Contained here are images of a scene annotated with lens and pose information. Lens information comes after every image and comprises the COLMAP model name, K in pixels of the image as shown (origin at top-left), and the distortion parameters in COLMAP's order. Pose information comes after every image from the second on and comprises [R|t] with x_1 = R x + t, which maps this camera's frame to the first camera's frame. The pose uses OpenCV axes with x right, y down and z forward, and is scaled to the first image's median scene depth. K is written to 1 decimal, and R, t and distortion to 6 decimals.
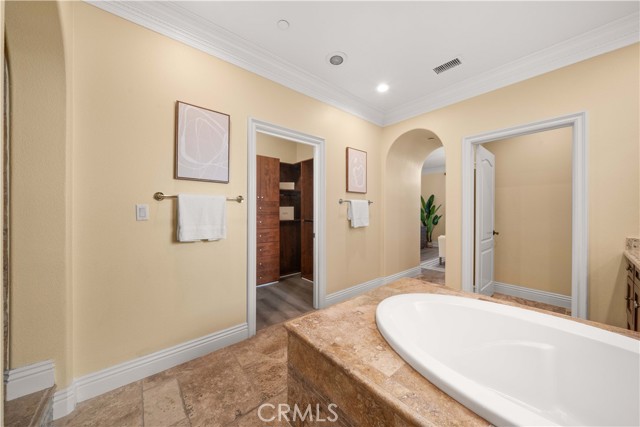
lens RADIAL K [[219.1, 0, 319.3], [0, 219.1, 209.8], [0, 0, 1]] dist [-0.004797, -0.000342]
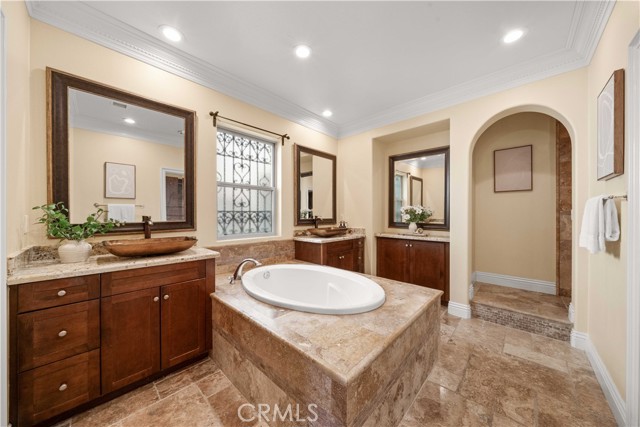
lens RADIAL K [[219.1, 0, 319.8], [0, 219.1, 211.9], [0, 0, 1]] dist [-0.004797, -0.000342]
pose [[-0.991851, -0.007308, -0.127195, 0.764560], [-0.006442, 0.999953, -0.007218, 0.007069], [0.127242, -0.006340, -0.991851, 2.129302]]
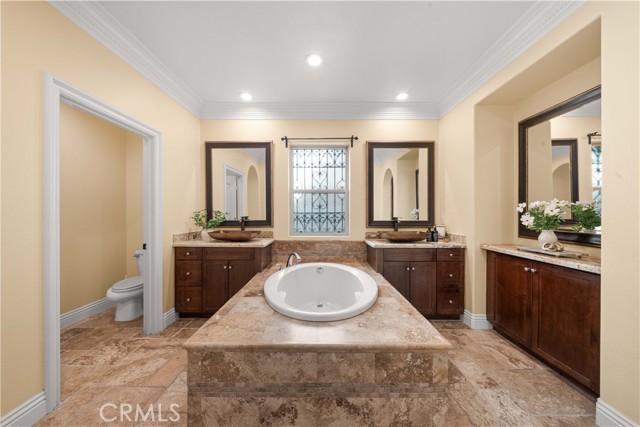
lens RADIAL K [[219.1, 0, 325.7], [0, 219.1, 215.3], [0, 0, 1]] dist [-0.004797, -0.000342]
pose [[-0.768904, -0.009393, 0.639295, -0.295319], [-0.001326, 0.999913, 0.013097, -0.011361], [-0.639363, 0.009223, -0.768850, 1.809621]]
